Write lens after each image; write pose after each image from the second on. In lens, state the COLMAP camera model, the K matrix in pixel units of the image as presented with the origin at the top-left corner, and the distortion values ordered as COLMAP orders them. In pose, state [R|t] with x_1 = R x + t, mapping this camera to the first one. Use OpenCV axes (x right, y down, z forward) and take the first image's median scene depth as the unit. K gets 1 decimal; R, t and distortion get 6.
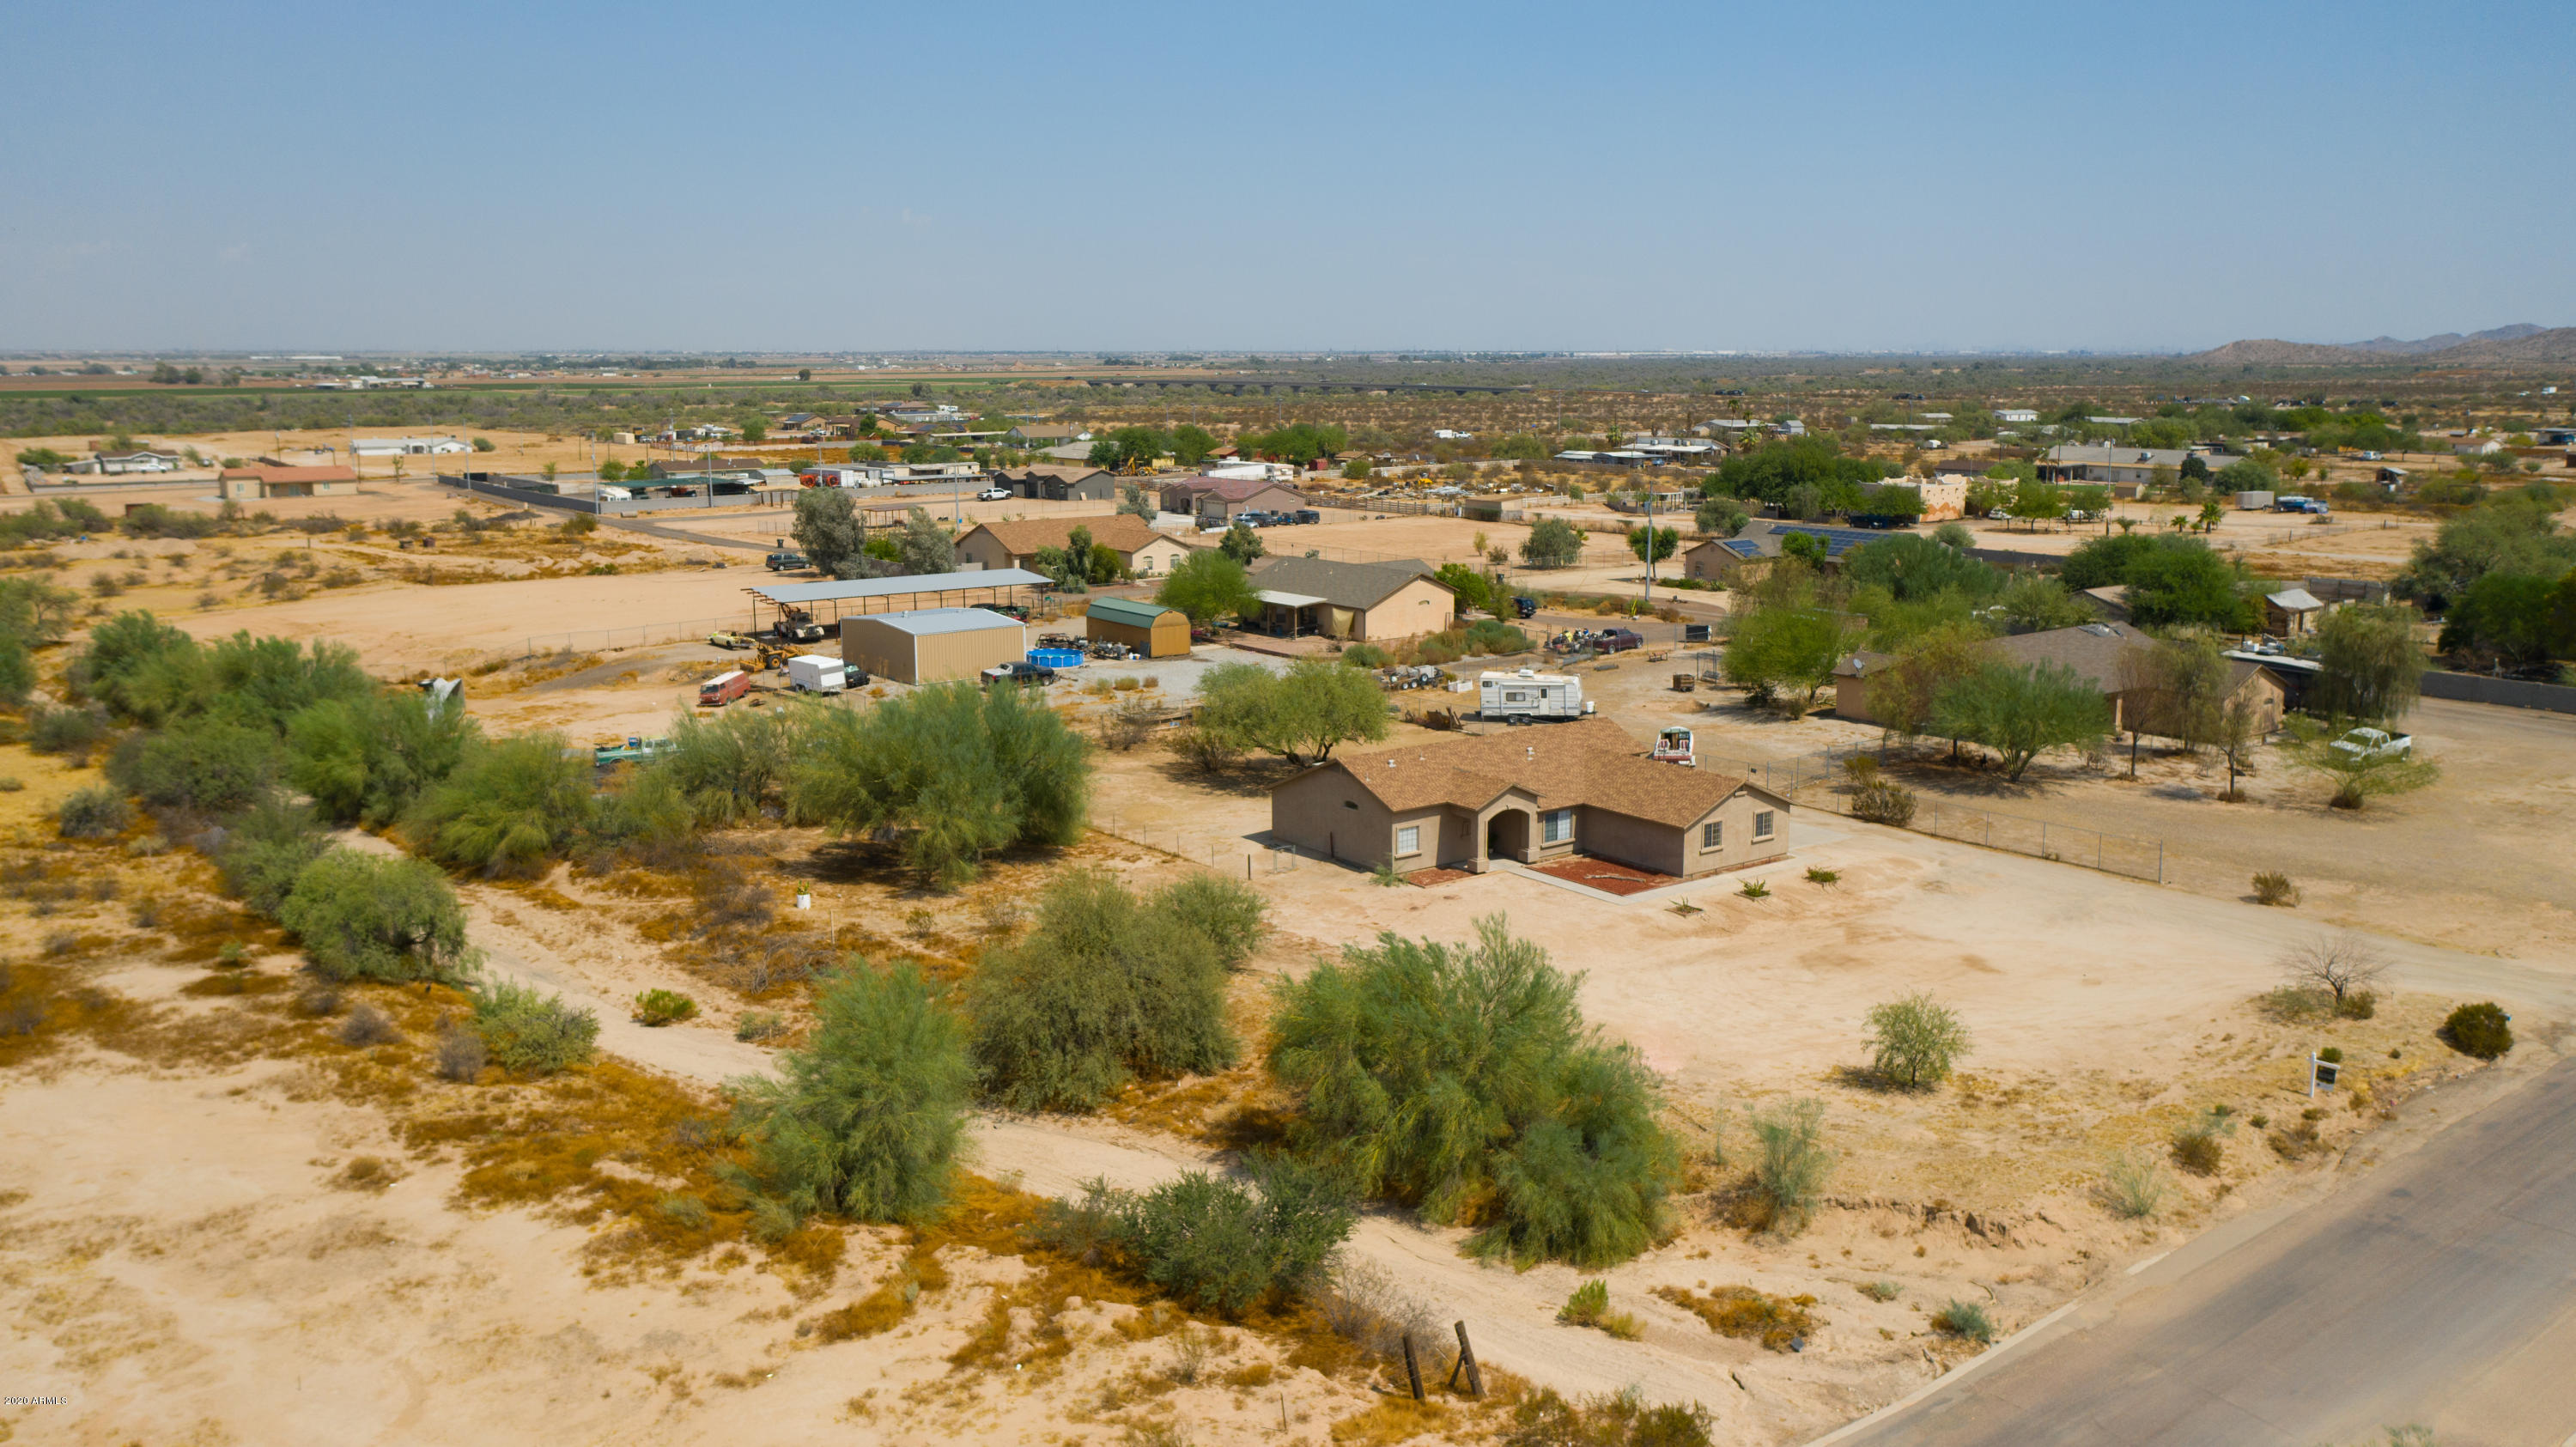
lens RADIAL K [[2020.8, 0, 1295.4], [0, 2020.8, 716.2], [0, 0, 1]] dist [-0.020219, 0.002982]
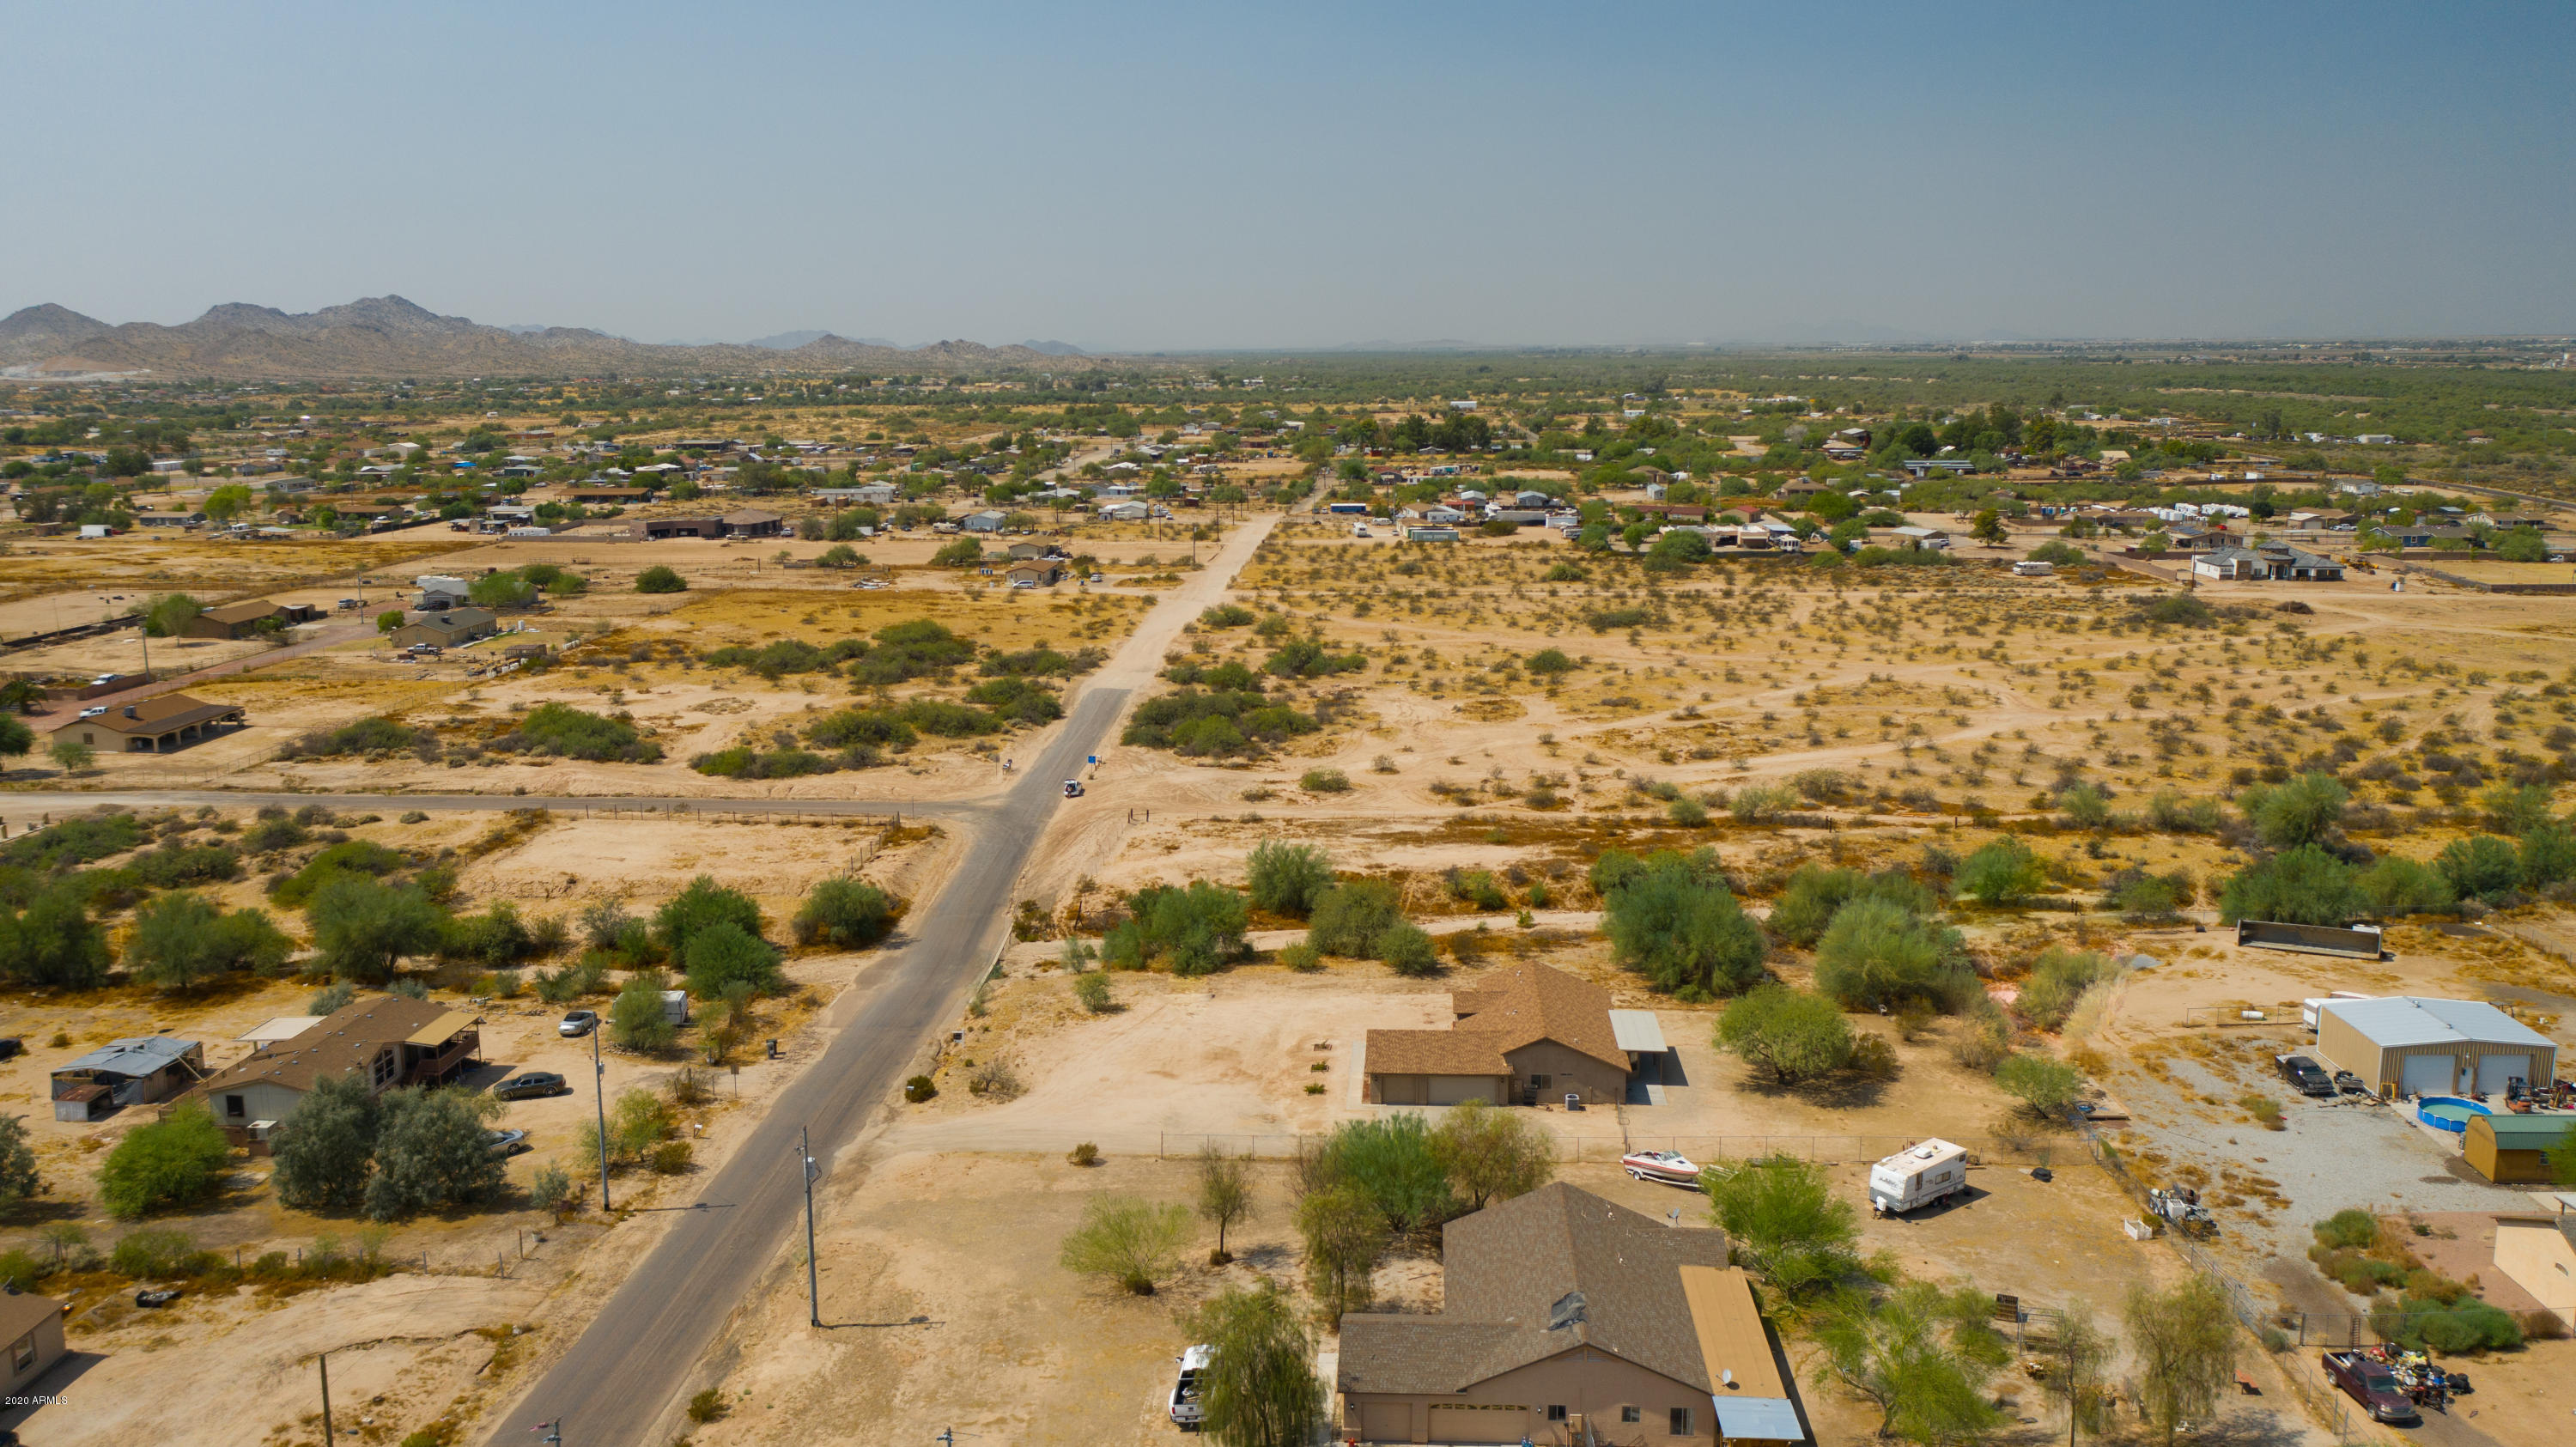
lens RADIAL K [[2020.8, 0, 1288.1], [0, 2020.8, 727.9], [0, 0, 1]] dist [-0.020219, 0.002982]
pose [[-0.644857, 0.151721, -0.749093, 1.396044], [-0.123978, 0.946354, 0.298401, -0.644462], [0.754181, 0.285297, -0.591453, 1.826501]]
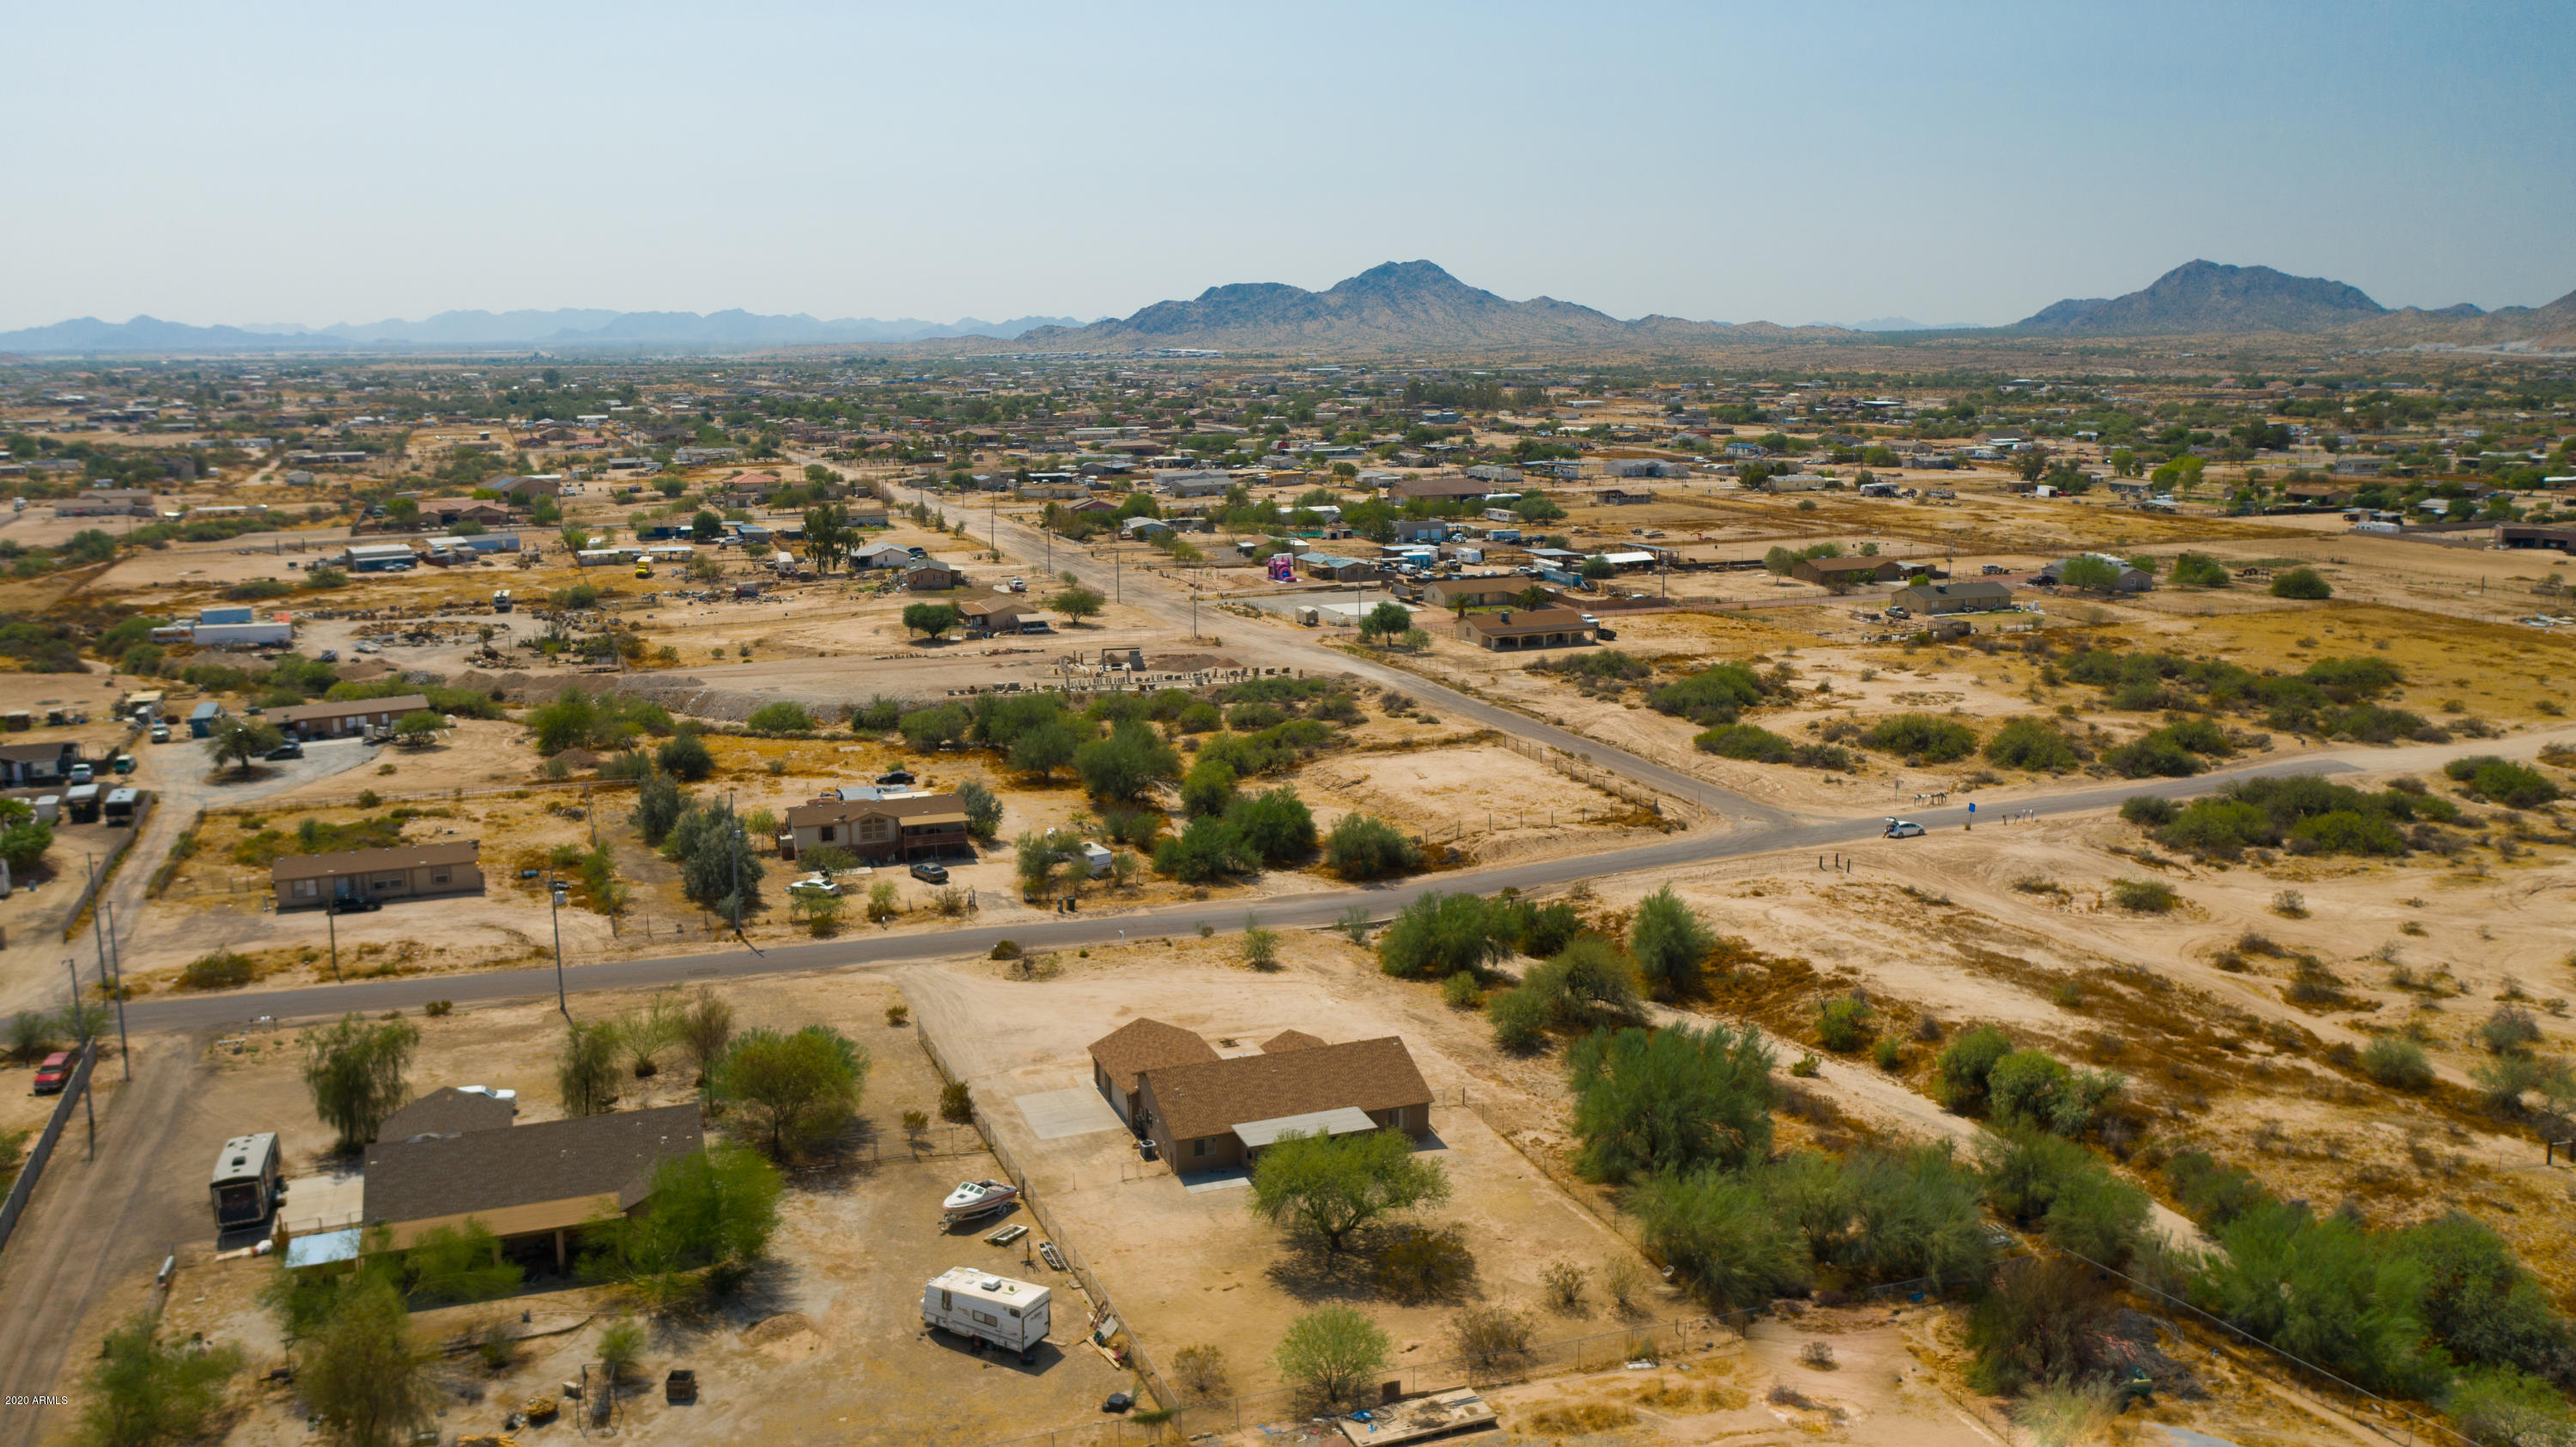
lens RADIAL K [[2020.8, 0, 1289.2], [0, 2020.8, 717.1], [0, 0, 1]] dist [-0.020219, 0.002982]
pose [[-0.960938, -0.041397, 0.273650, -0.296822], [0.058231, 0.936375, 0.346136, -0.712611], [-0.270568, 0.348551, -0.897388, 2.296188]]
